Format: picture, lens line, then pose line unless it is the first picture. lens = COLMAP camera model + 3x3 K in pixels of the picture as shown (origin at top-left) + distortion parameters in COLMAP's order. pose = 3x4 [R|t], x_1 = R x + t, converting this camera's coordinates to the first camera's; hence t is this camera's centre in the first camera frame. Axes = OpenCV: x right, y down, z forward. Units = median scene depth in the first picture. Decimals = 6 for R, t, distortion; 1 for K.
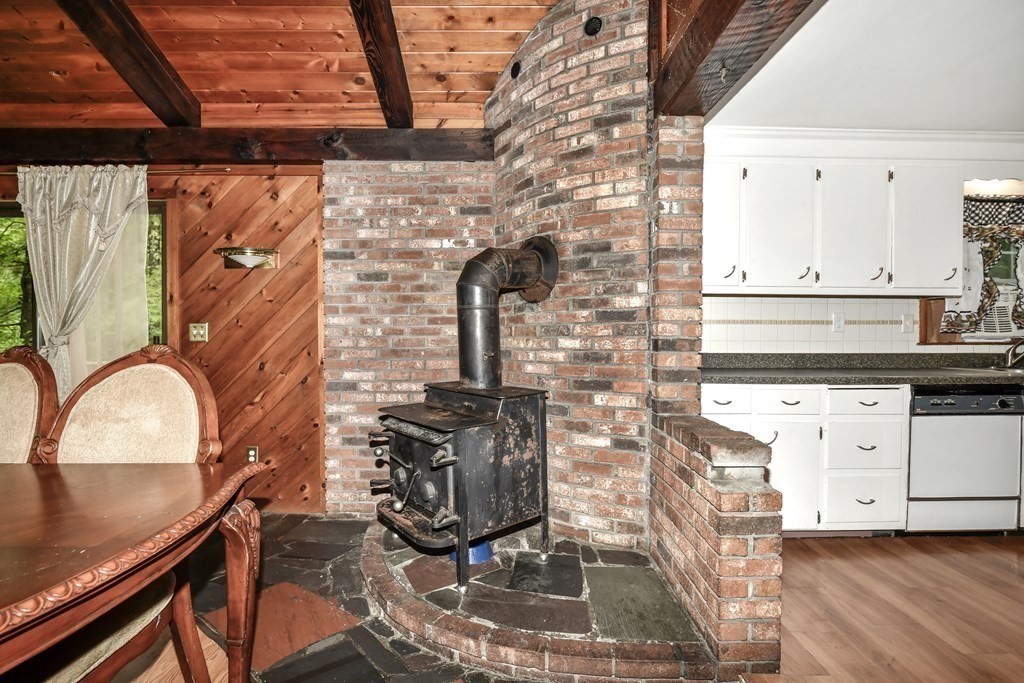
lens RADIAL K [[454.3, 0, 515.4], [0, 454.3, 334.0], [0, 0, 1]] dist [-0.010469, 0.000711]
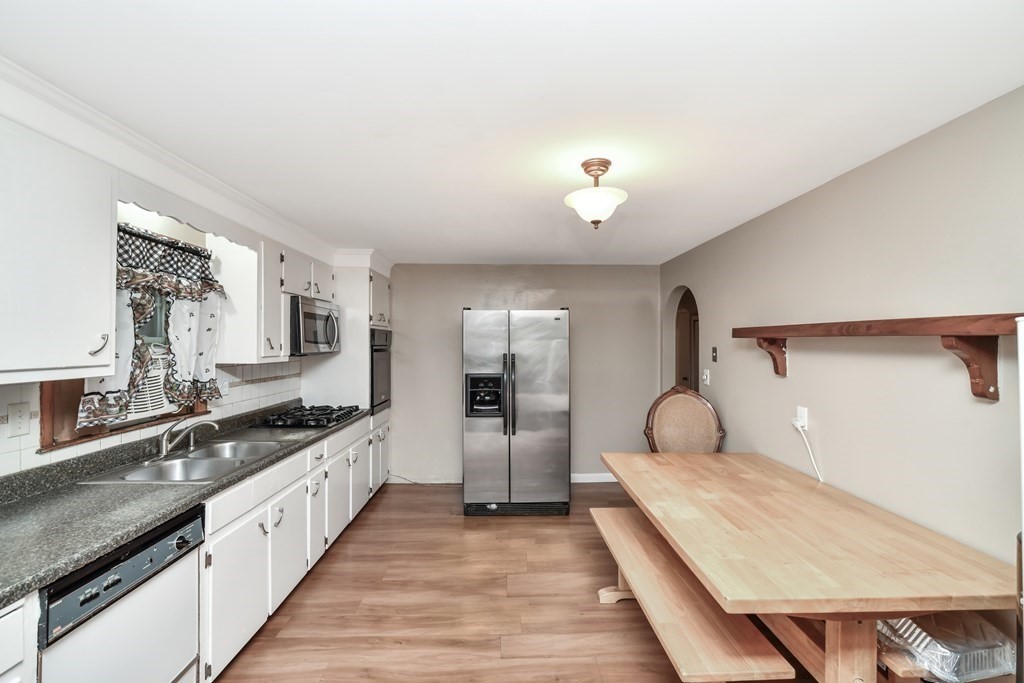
lens RADIAL K [[454.3, 0, 515.4], [0, 454.3, 334.0], [0, 0, 1]] dist [-0.010469, 0.000711]
pose [[-0.006378, 0.013387, 0.999890, 0.443209], [0.010385, 0.999857, -0.013320, -0.172258], [-0.999926, 0.010299, -0.006516, 0.559206]]
